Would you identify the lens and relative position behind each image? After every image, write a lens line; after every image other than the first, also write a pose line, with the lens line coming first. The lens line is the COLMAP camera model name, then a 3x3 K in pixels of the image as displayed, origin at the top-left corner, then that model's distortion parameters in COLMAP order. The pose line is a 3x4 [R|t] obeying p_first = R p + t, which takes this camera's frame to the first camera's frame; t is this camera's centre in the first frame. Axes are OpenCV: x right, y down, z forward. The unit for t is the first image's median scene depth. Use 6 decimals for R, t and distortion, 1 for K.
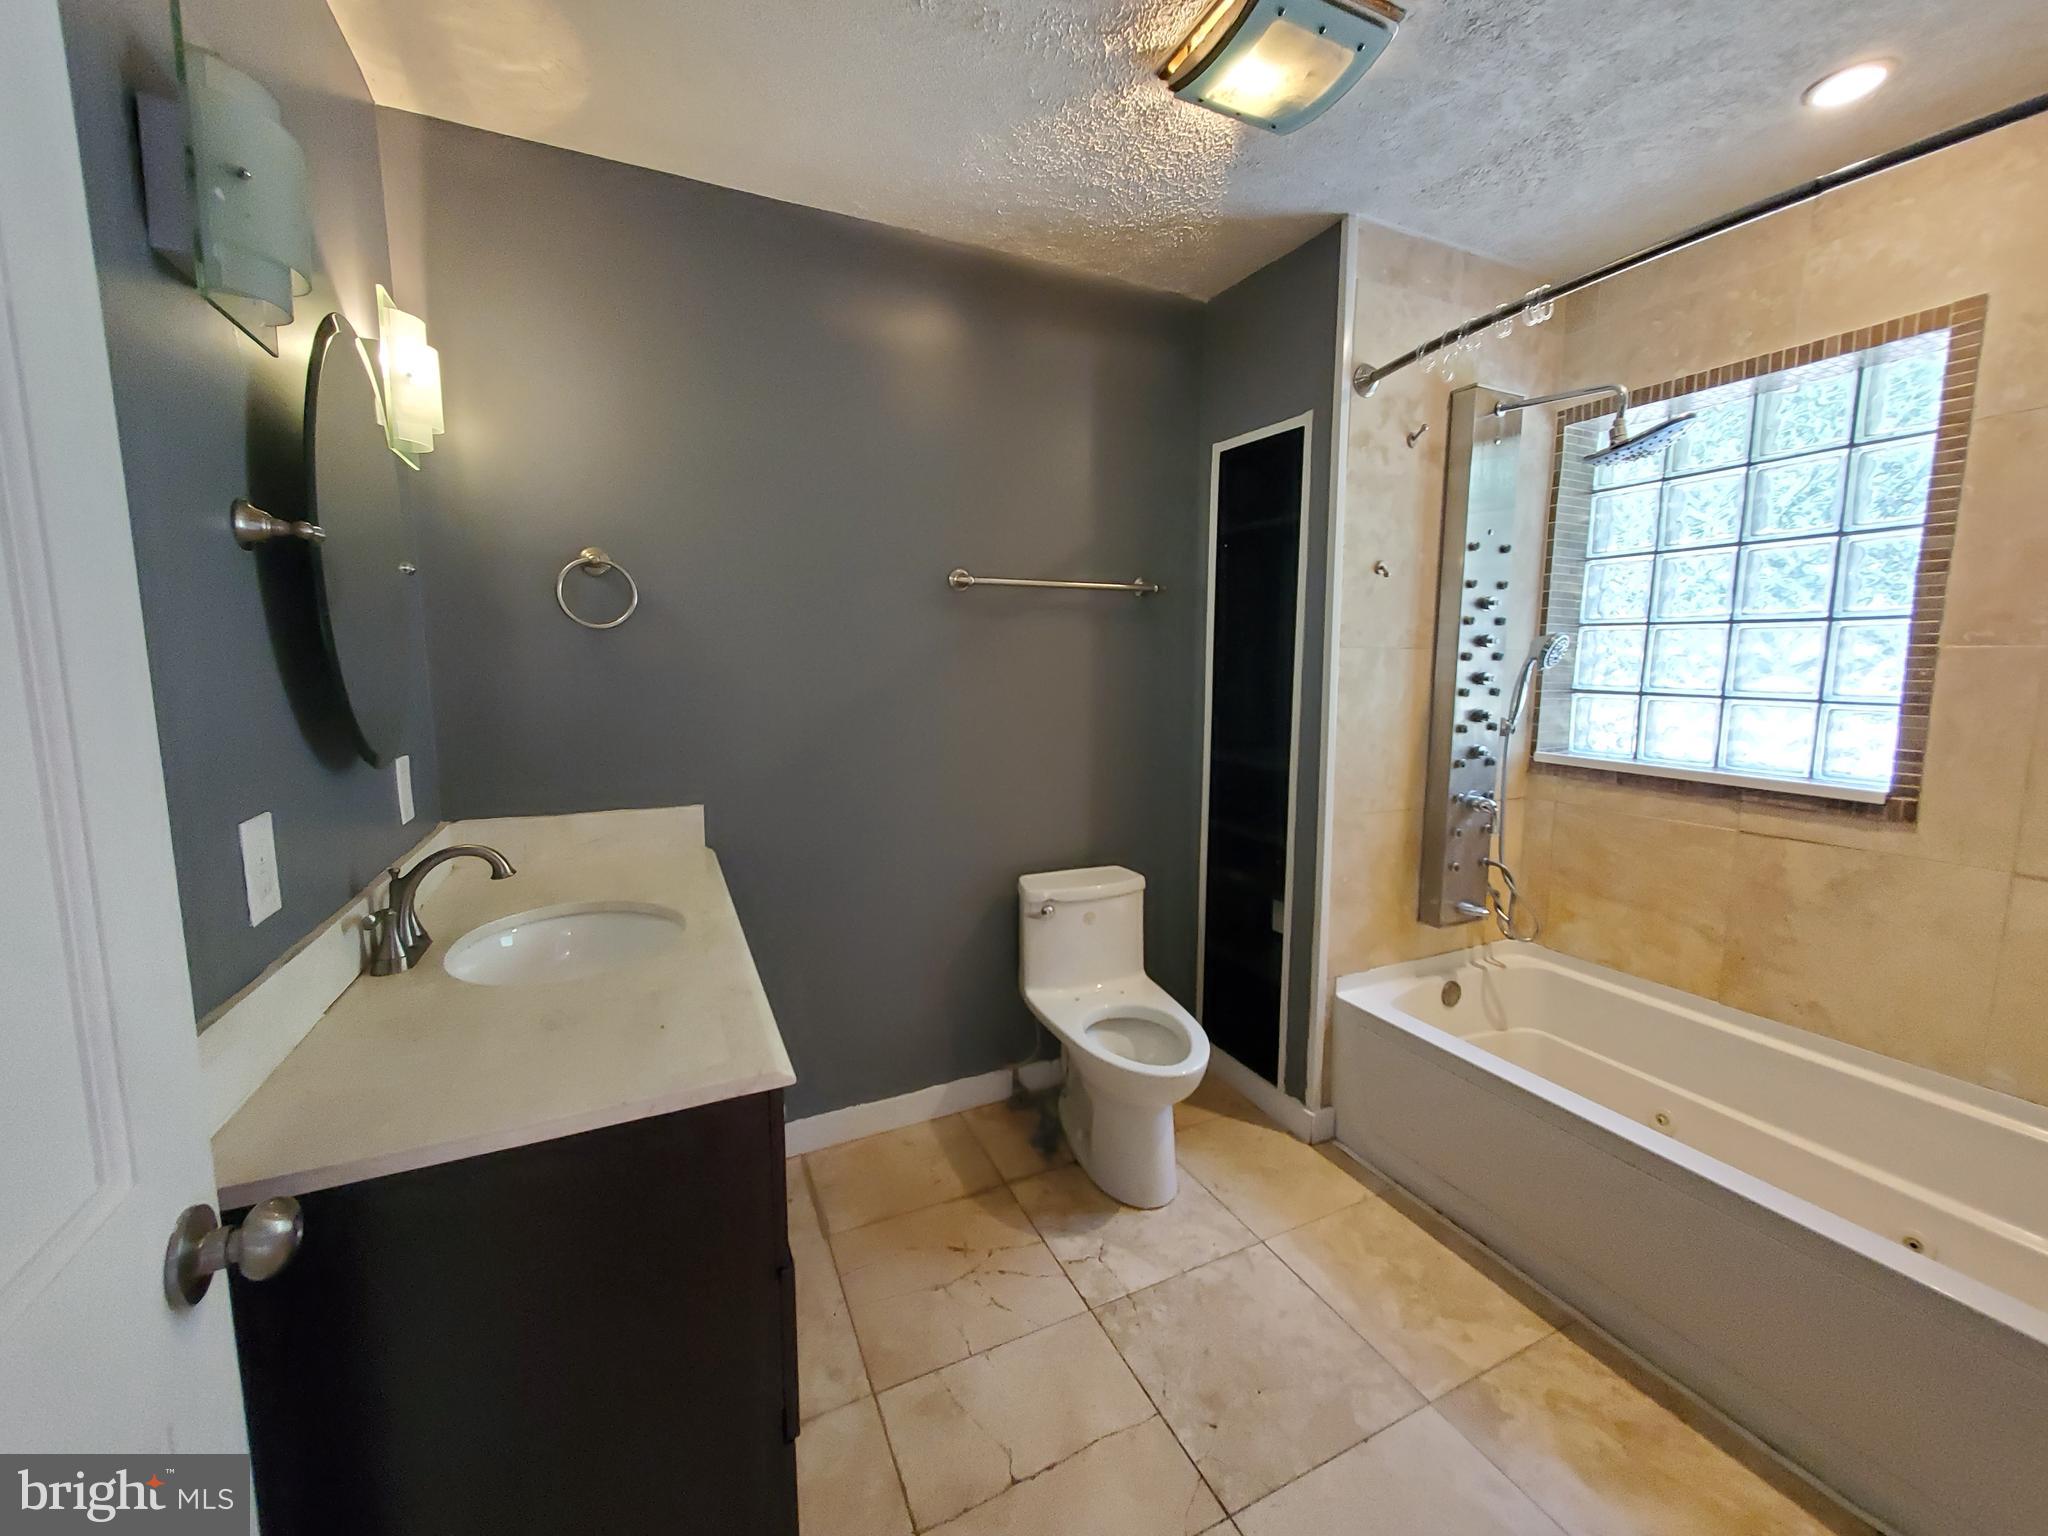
lens RADIAL K [[816.9, 0, 1042.9], [0, 816.9, 760.0], [0, 0, 1]] dist [0.009226, -0.002049]
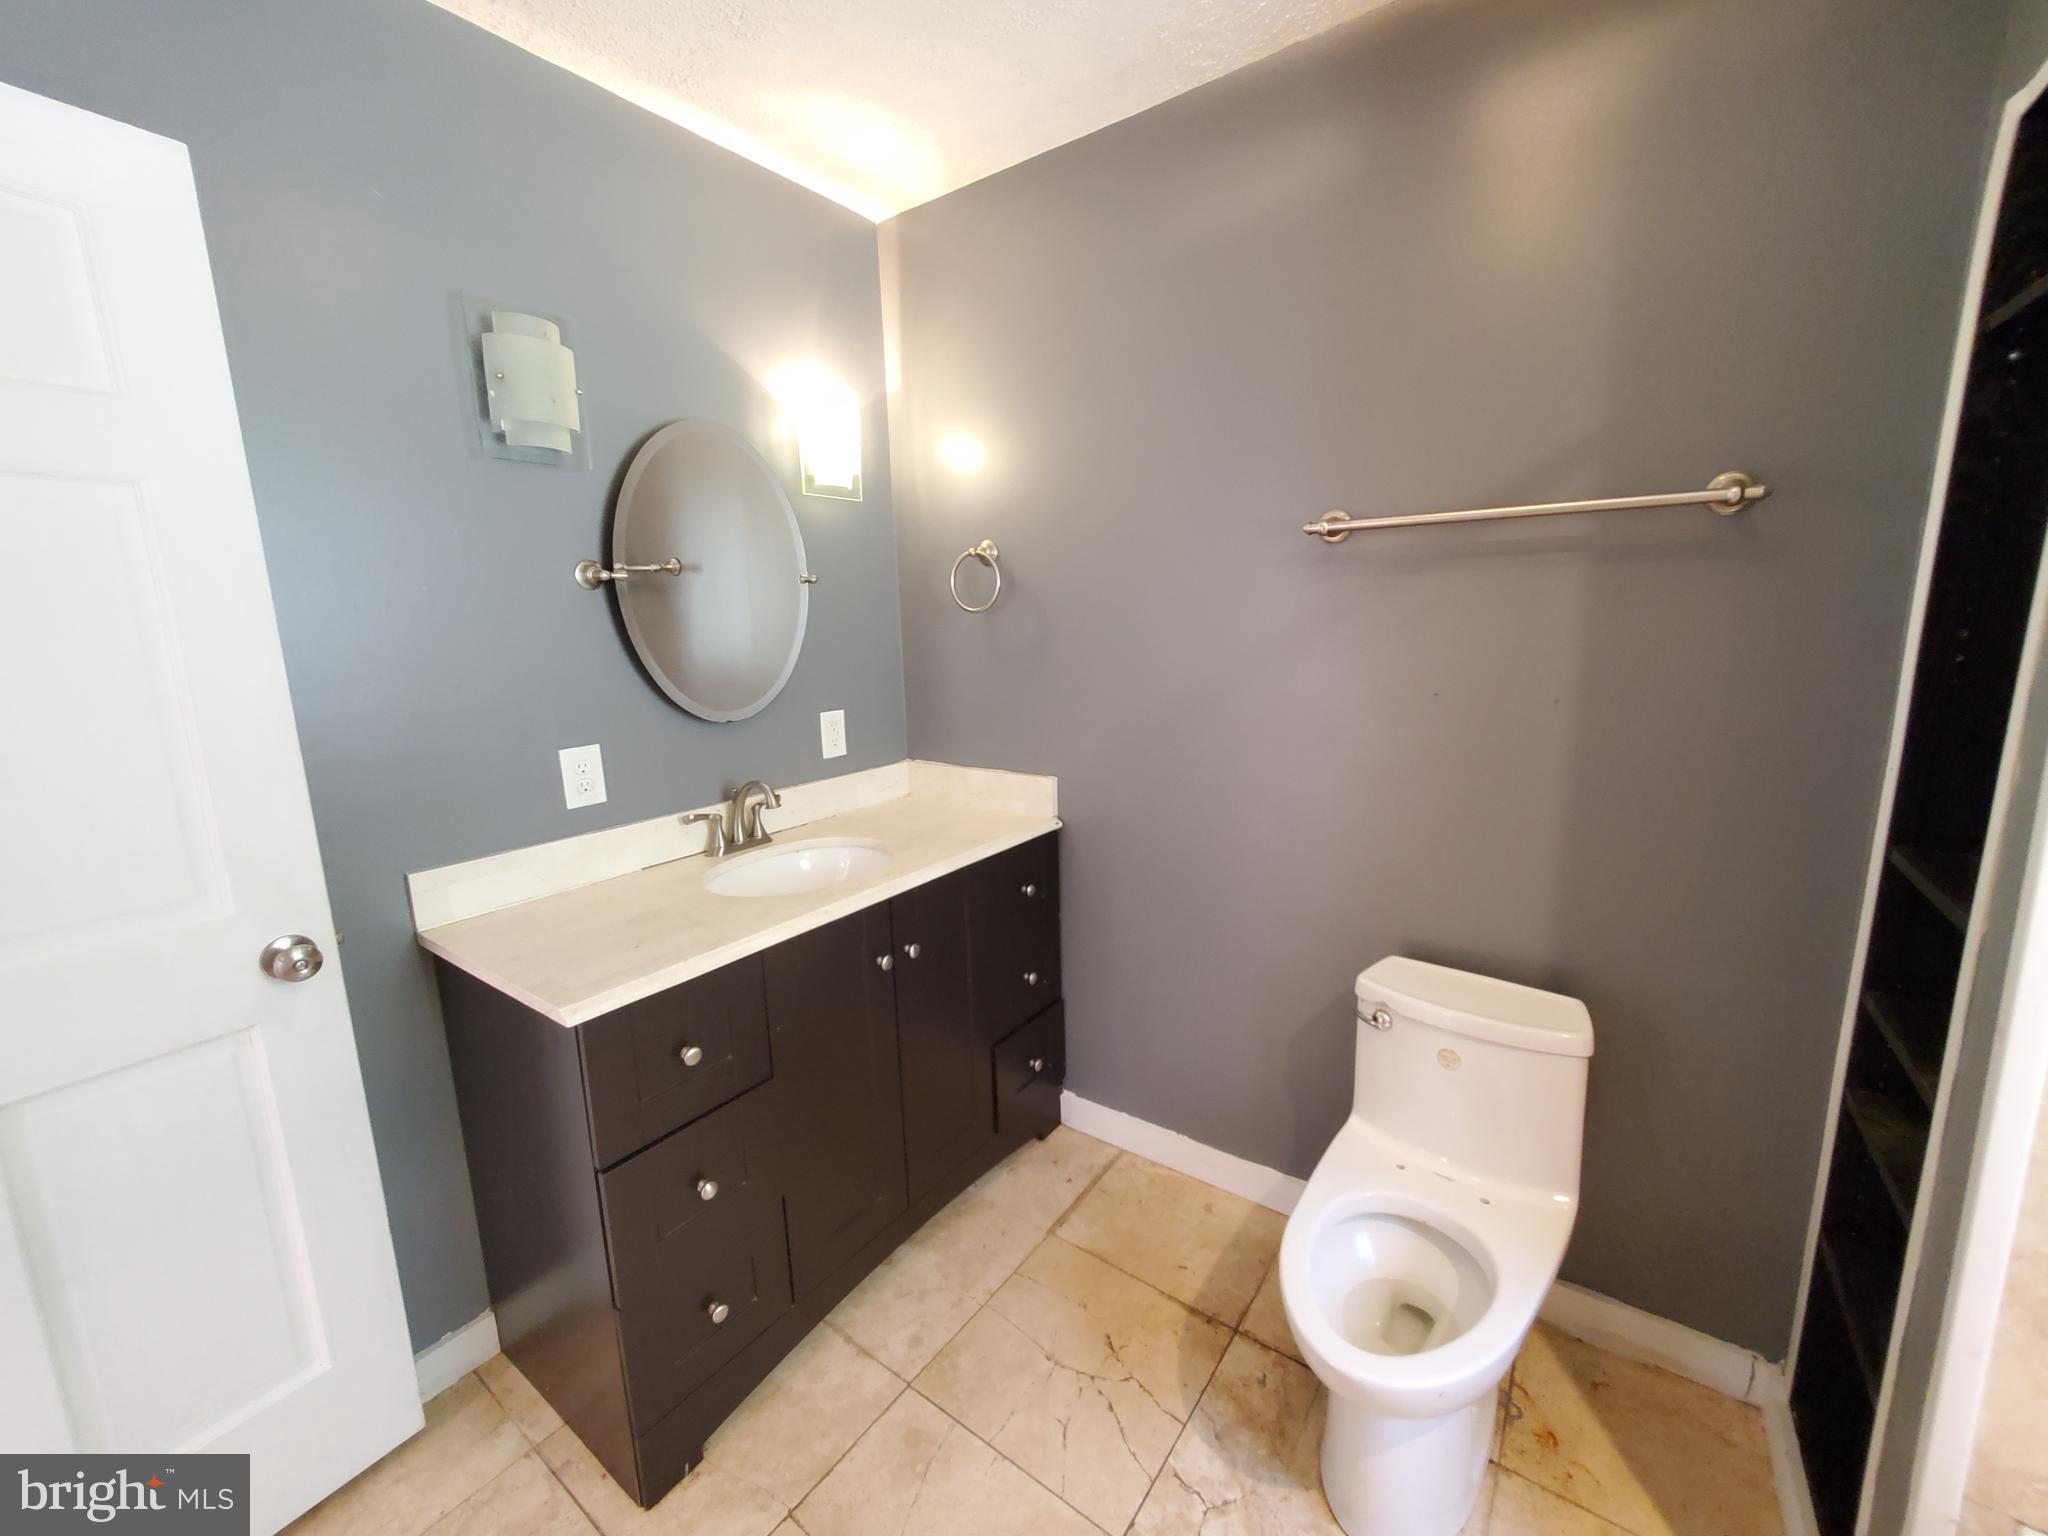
lens RADIAL K [[816.9, 0, 1033.2], [0, 816.9, 764.6], [0, 0, 1]] dist [0.009226, -0.002049]
pose [[0.478565, 0.153692, -0.864497, 0.470435], [-0.085126, 0.988045, 0.128533, -0.094025], [0.873916, 0.012080, 0.485927, 0.478751]]
